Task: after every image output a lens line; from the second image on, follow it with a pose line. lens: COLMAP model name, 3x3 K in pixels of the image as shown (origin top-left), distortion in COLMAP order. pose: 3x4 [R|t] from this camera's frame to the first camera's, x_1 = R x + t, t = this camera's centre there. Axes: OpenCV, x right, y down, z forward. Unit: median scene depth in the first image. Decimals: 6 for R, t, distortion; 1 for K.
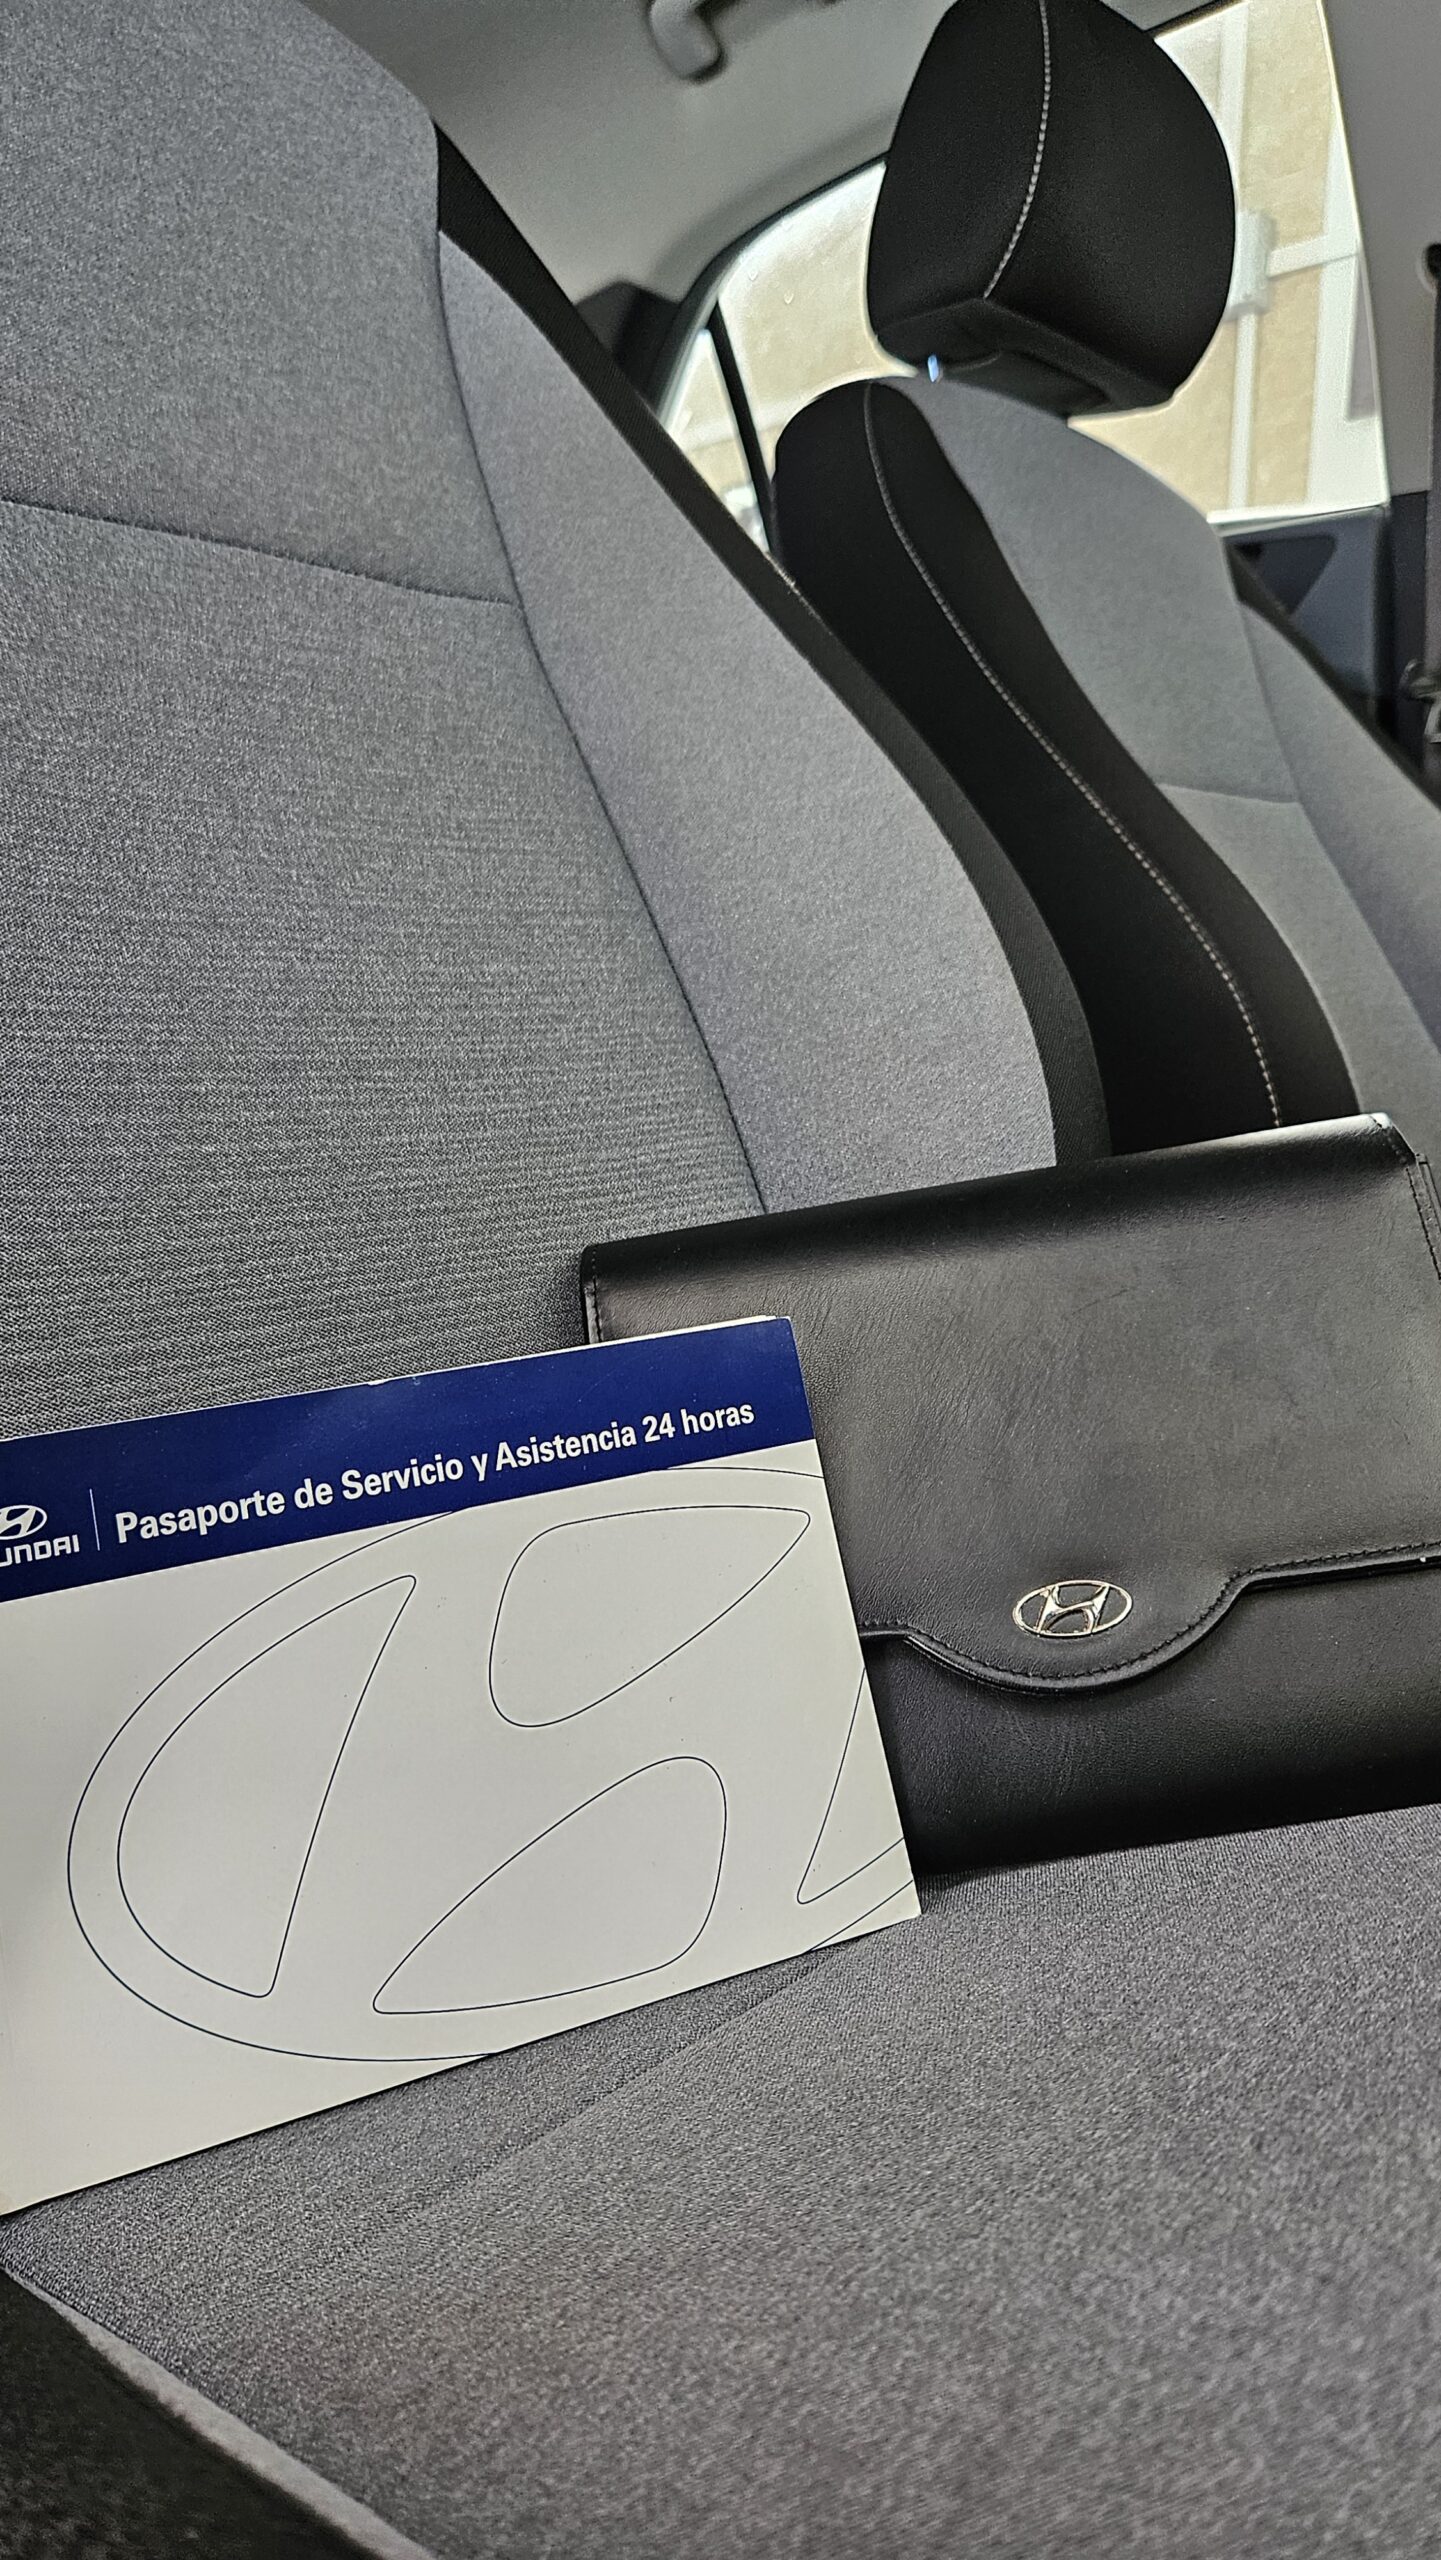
lens RADIAL K [[1741.0, 0, 719.4], [0, 1741.0, 1287.2], [0, 0, 1]] dist [0.042430, -0.051268]
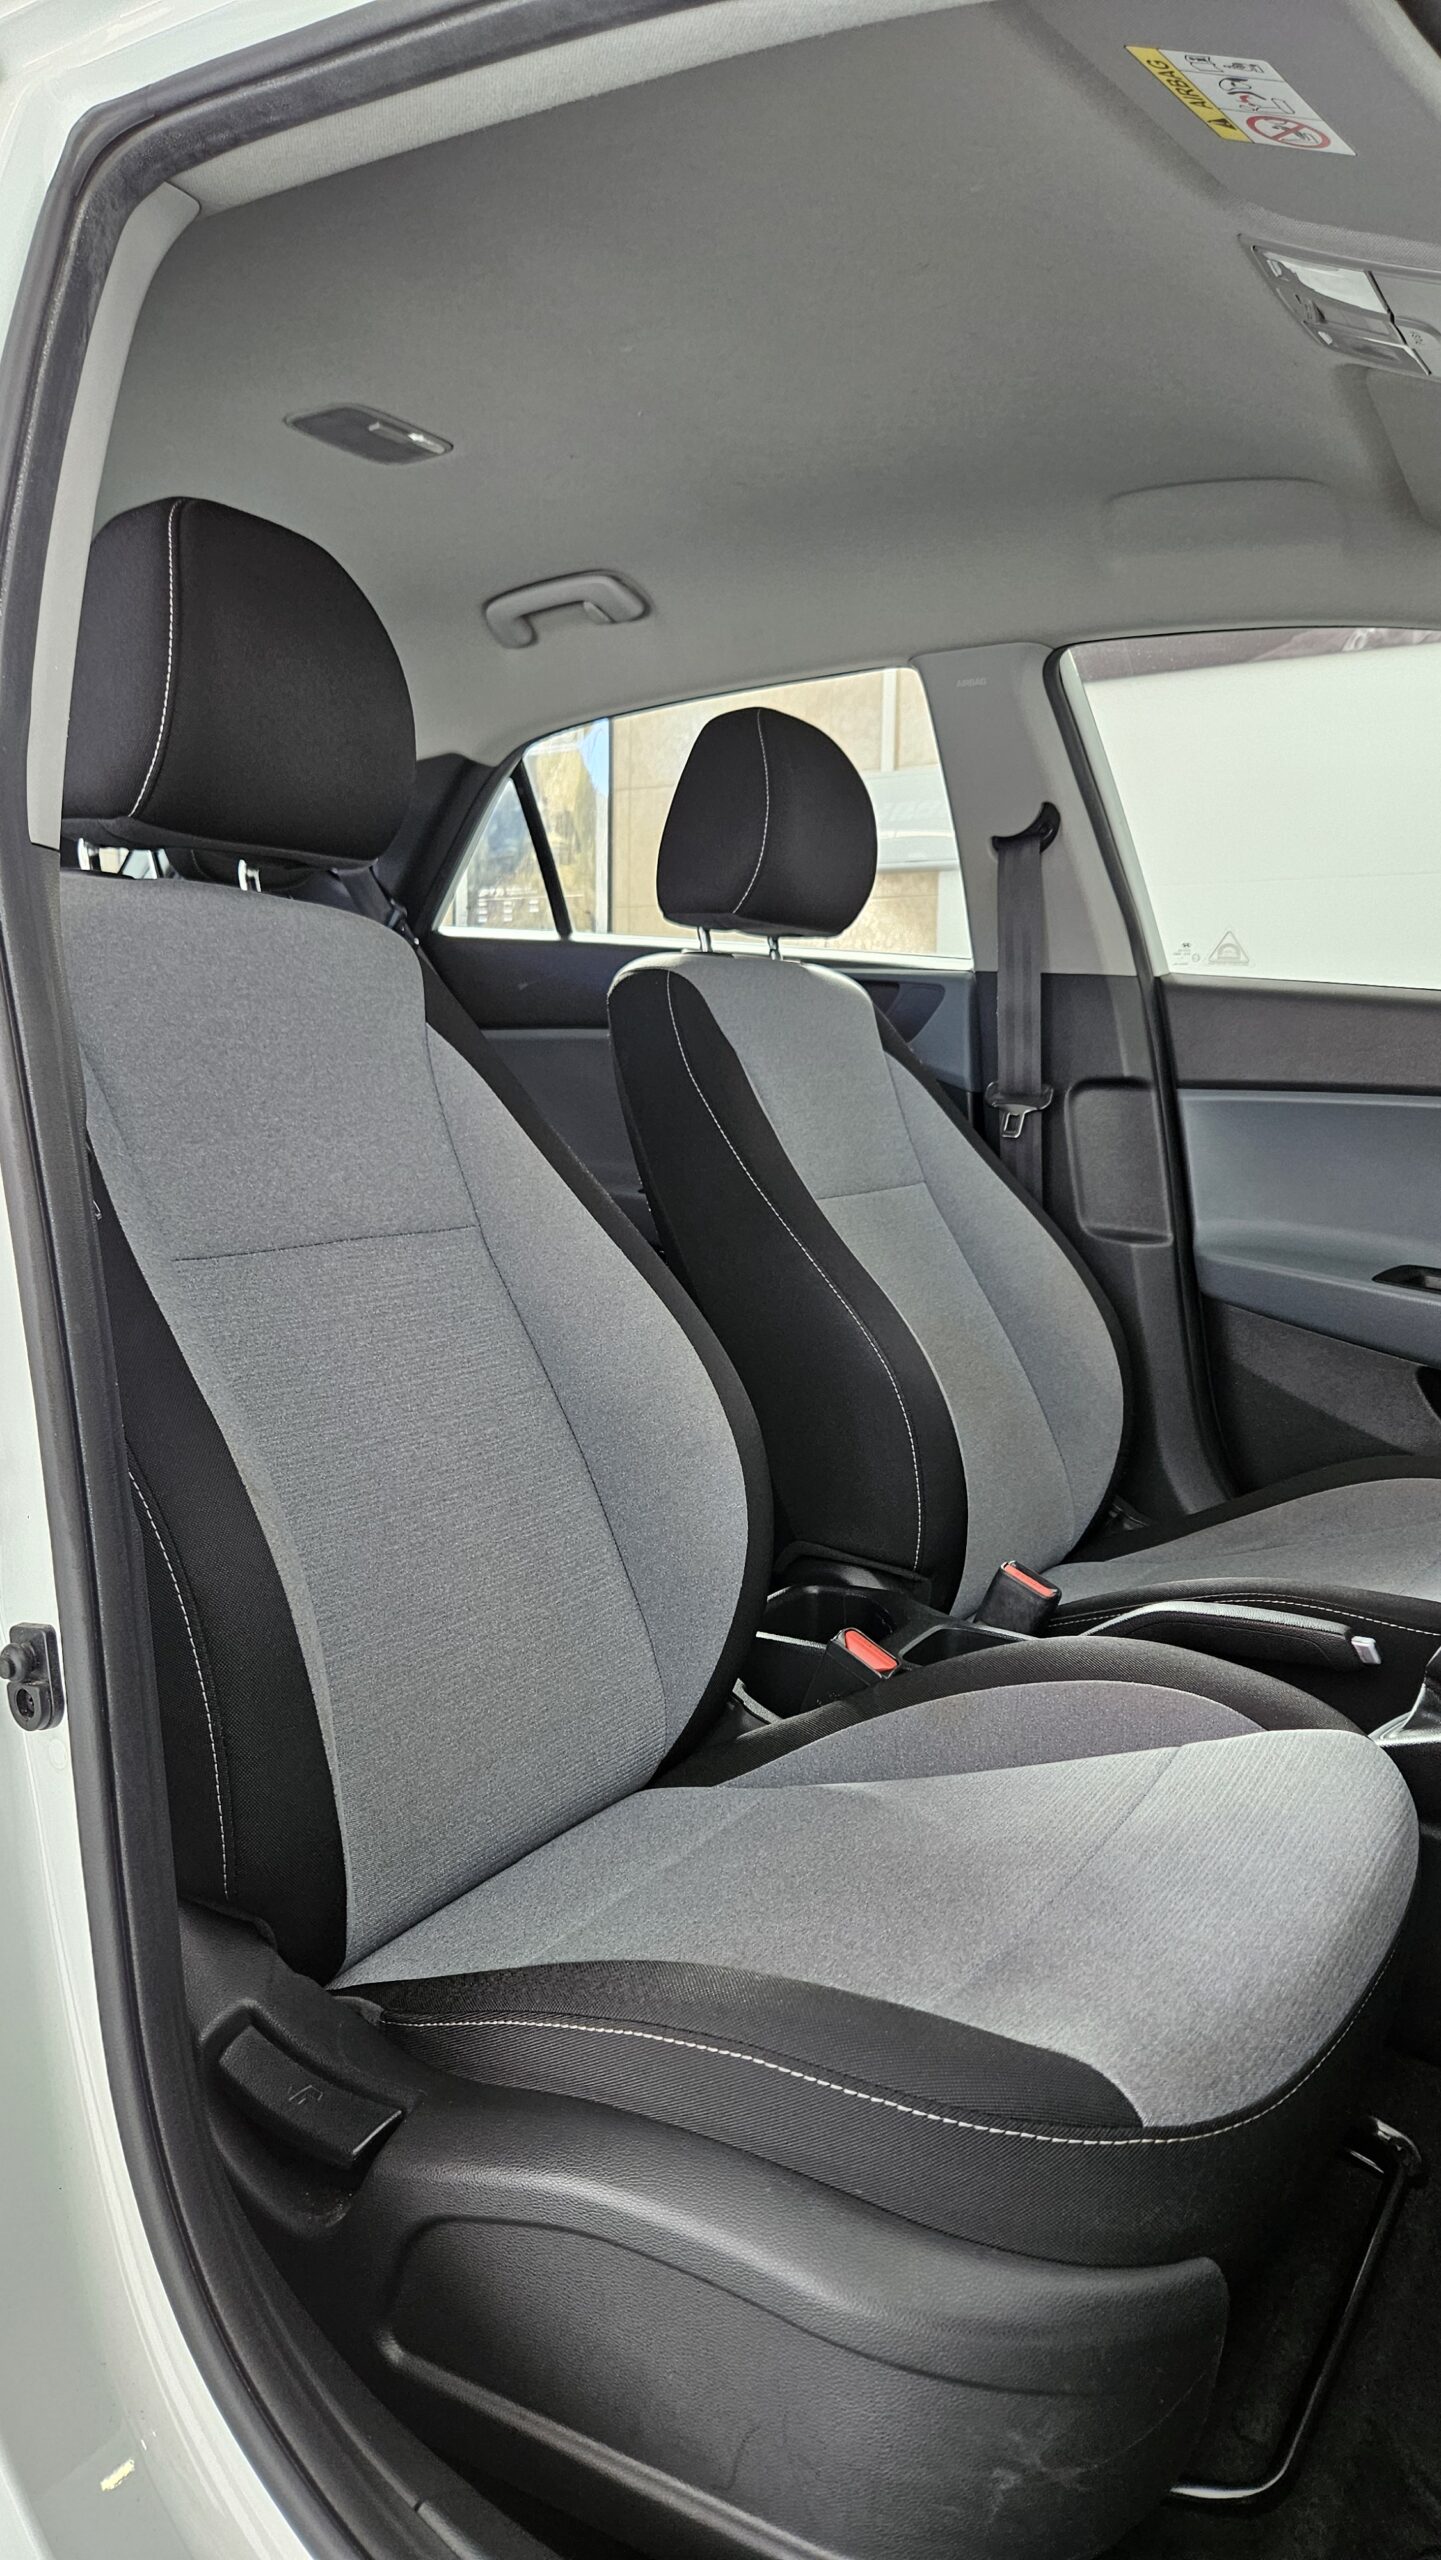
lens RADIAL K [[1741.0, 0, 712.7], [0, 1741.0, 1269.9], [0, 0, 1]] dist [0.042430, -0.051268]
pose [[0.991589, -0.020476, 0.127798, -0.106841], [0.030214, 0.996746, -0.074731, -0.181351], [-0.125852, 0.077964, 0.988981, -1.044609]]
